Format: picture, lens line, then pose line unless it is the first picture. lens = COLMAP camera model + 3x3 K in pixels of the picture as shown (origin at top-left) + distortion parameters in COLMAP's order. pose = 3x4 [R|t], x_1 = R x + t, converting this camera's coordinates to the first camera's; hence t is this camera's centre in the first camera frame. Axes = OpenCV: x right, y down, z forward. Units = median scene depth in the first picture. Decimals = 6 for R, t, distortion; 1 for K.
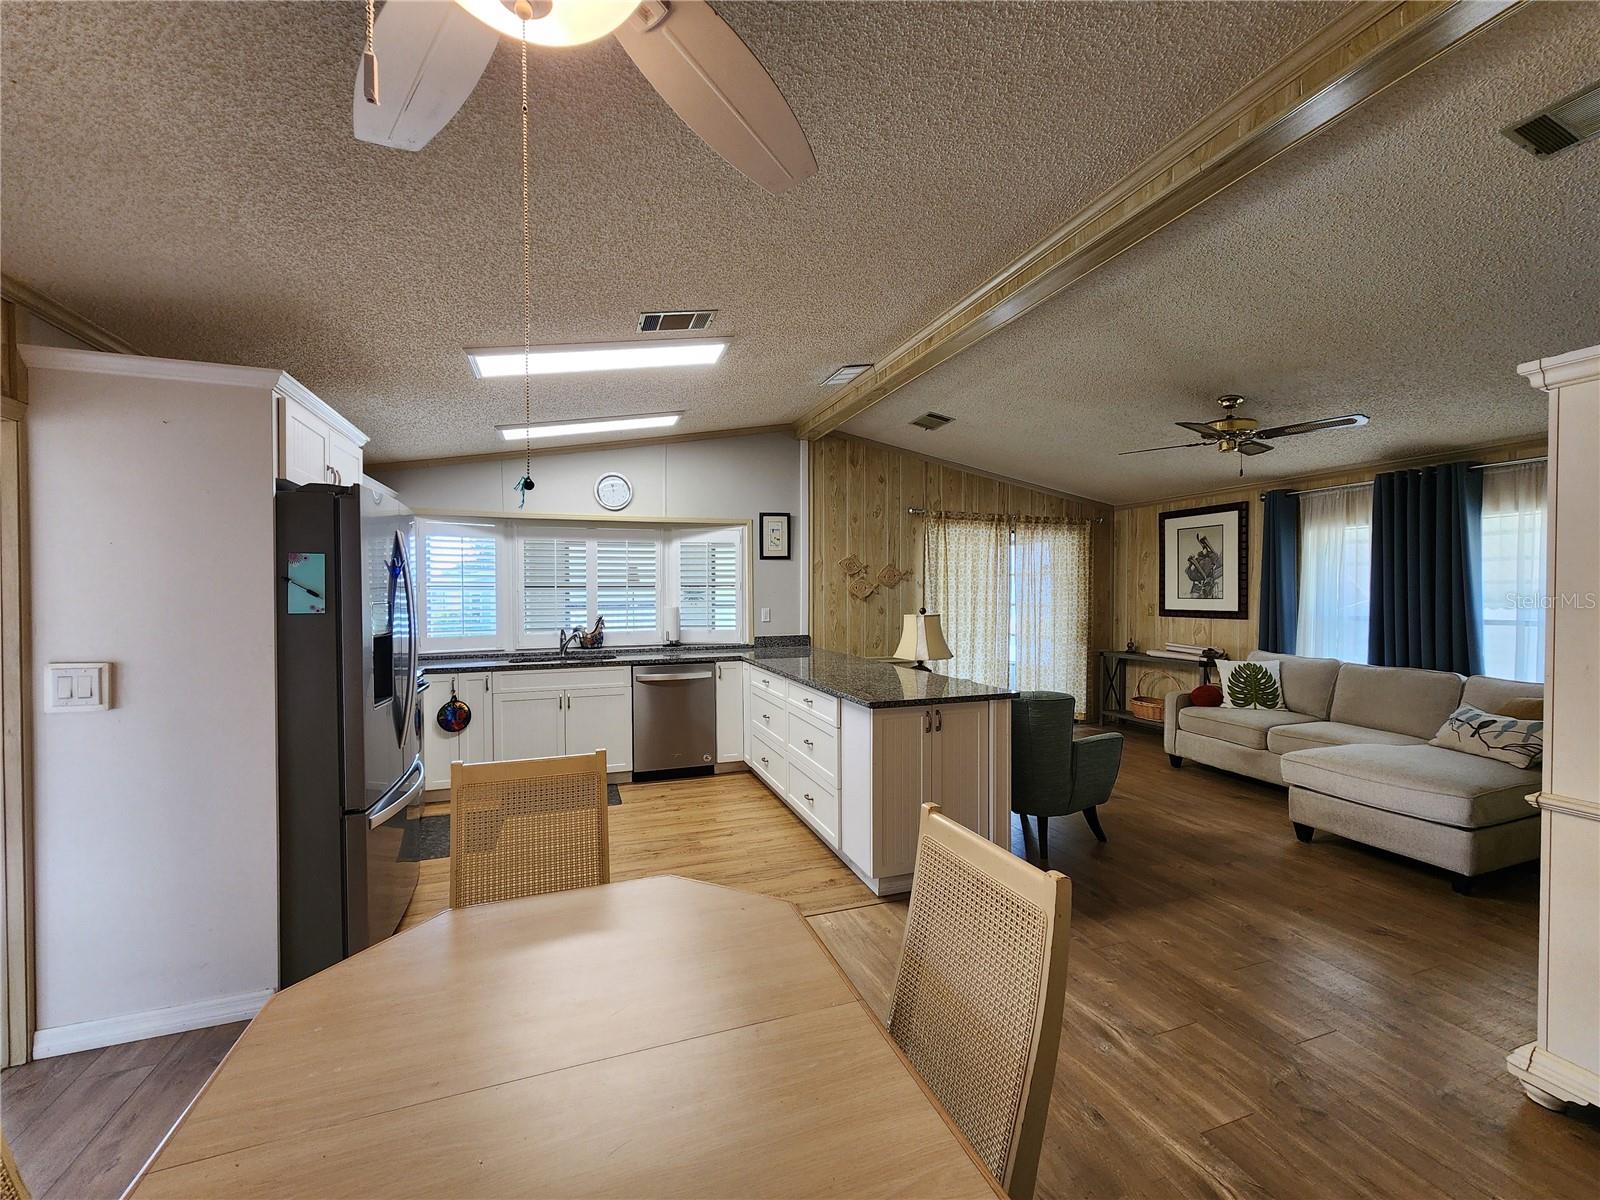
lens RADIAL K [[656.7, 0, 800.0], [0, 656.7, 600.0], [0, 0, 1]] dist [-0.002162, -0.000243]
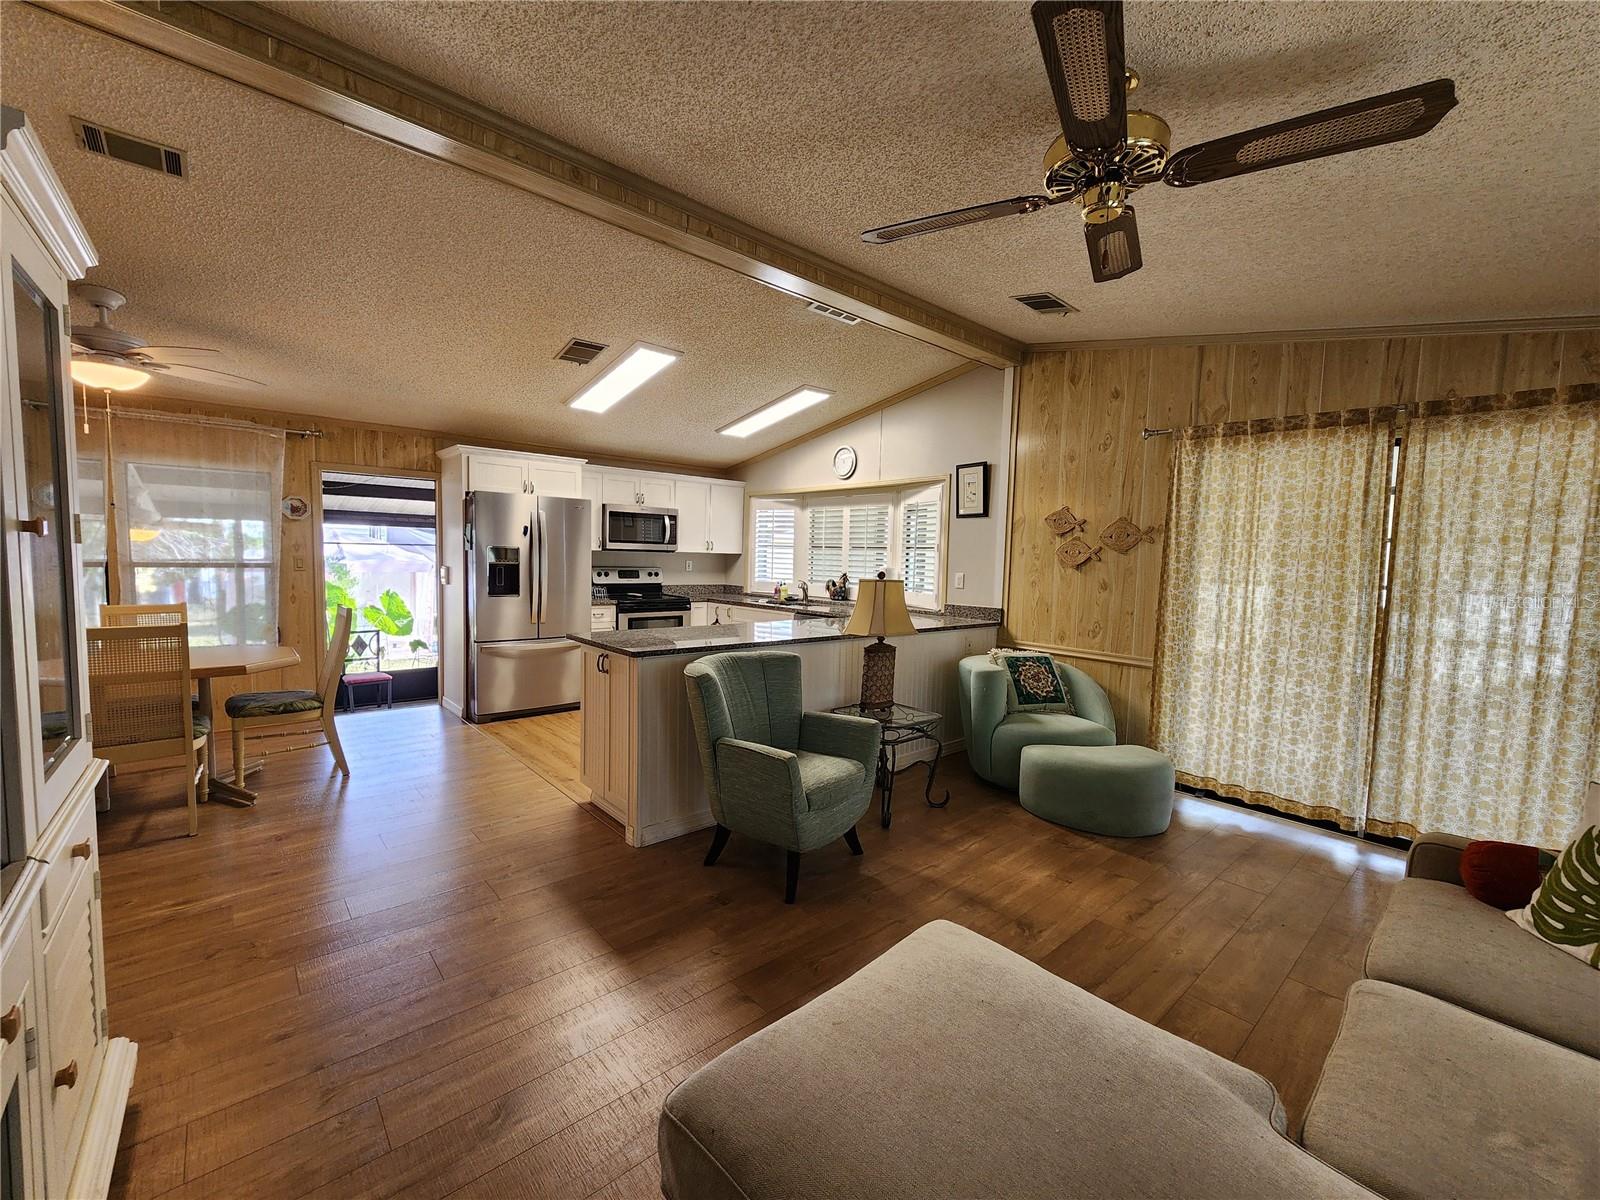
lens RADIAL K [[656.7, 0, 800.0], [0, 656.7, 600.0], [0, 0, 1]] dist [-0.002162, -0.000243]
pose [[0.369713, 0.080025, -0.925693, 0.737317], [-0.036444, 0.996766, 0.071614, -0.007530], [0.928431, 0.007259, 0.371434, 0.501109]]
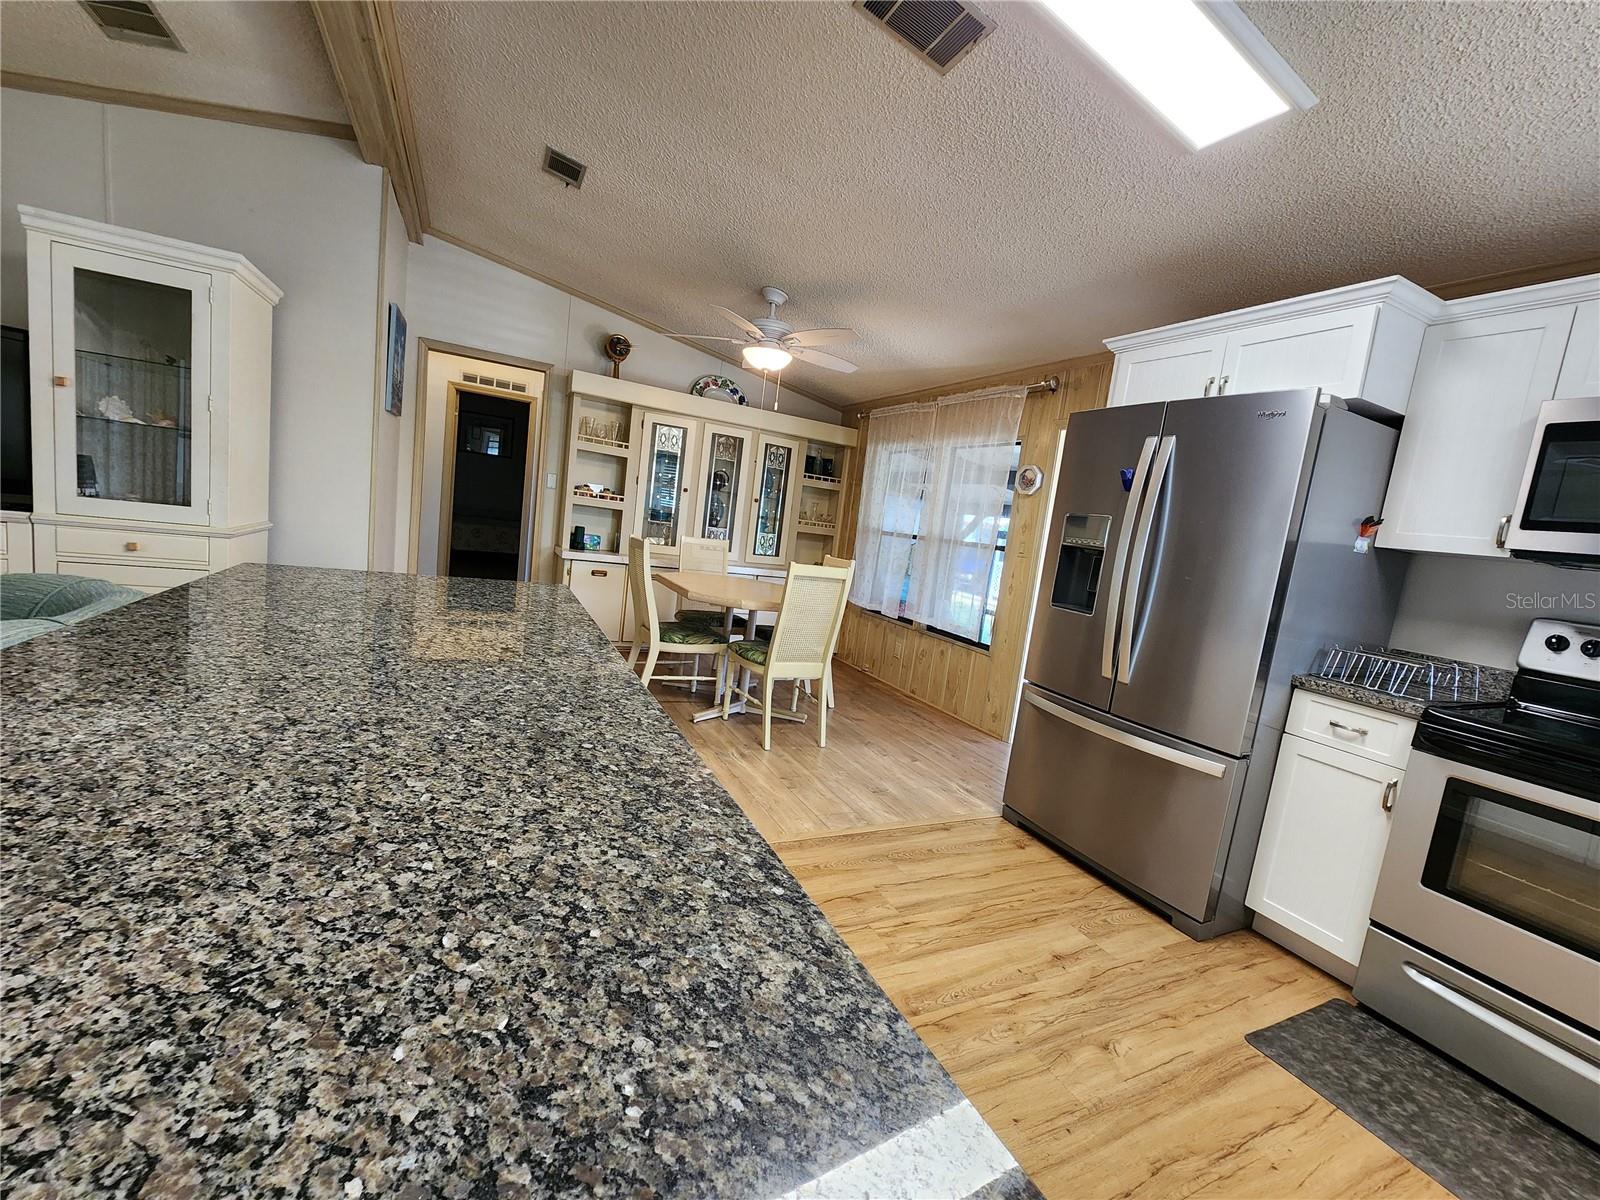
lens RADIAL K [[656.7, 0, 800.0], [0, 656.7, 600.0], [0, 0, 1]] dist [-0.002162, -0.000243]
pose [[-0.986856, -0.102679, -0.124792, -0.029488], [-0.119174, 0.983948, 0.132832, 0.021870], [0.109150, 0.145957, -0.983251, 0.914931]]
